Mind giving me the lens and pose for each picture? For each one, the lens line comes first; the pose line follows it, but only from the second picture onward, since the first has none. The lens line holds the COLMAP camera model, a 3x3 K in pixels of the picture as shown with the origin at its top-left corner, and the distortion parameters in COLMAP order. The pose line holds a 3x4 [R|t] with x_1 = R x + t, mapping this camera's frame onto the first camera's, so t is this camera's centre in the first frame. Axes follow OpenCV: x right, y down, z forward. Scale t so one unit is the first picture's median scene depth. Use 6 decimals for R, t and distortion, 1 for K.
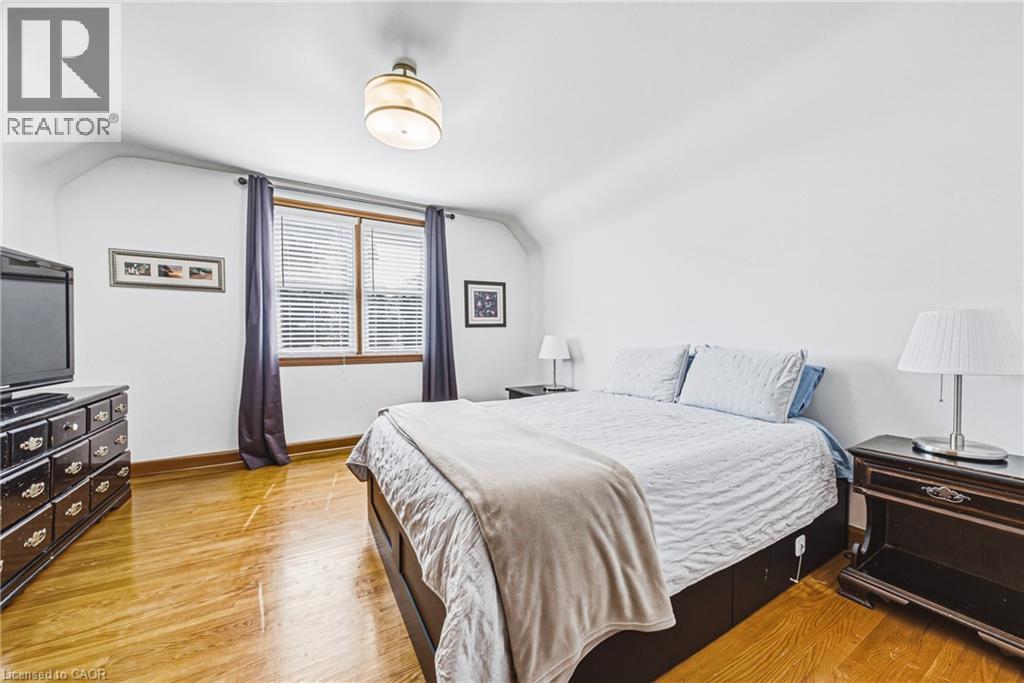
lens RADIAL K [[366.7, 0, 508.7], [0, 366.7, 334.0], [0, 0, 1]] dist [-0.000636, -0.000059]
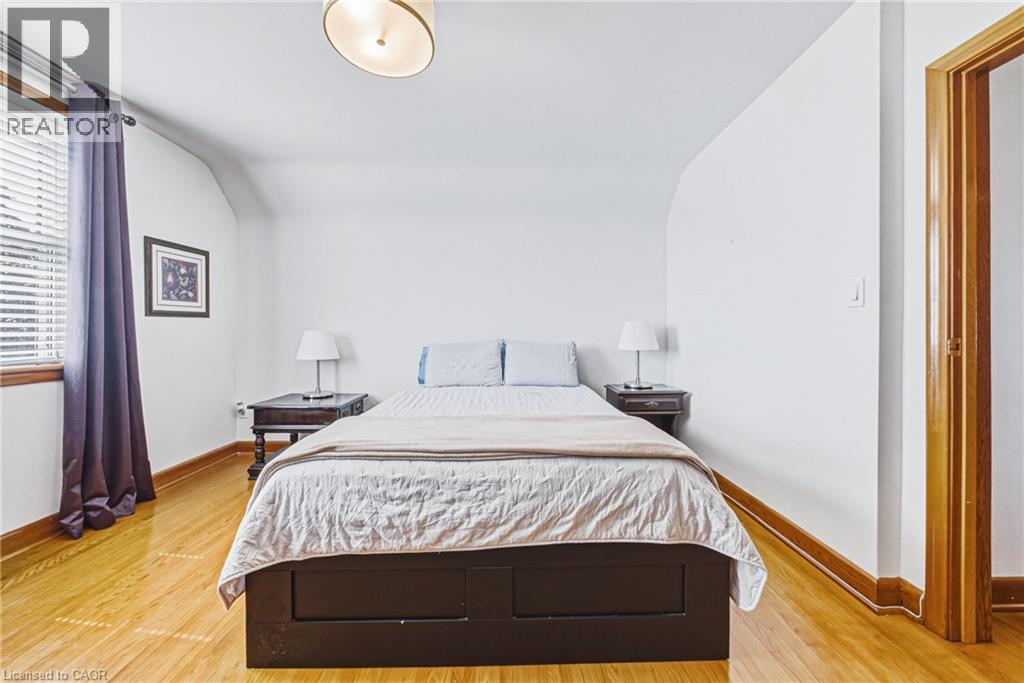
lens RADIAL K [[366.7, 0, 508.7], [0, 366.7, 334.0], [0, 0, 1]] dist [-0.000636, -0.000059]
pose [[0.480927, -0.002355, 0.876757, -0.351184], [-0.007416, 0.999950, 0.006754, 0.001961], [-0.876729, -0.009750, 0.480885, 0.208934]]
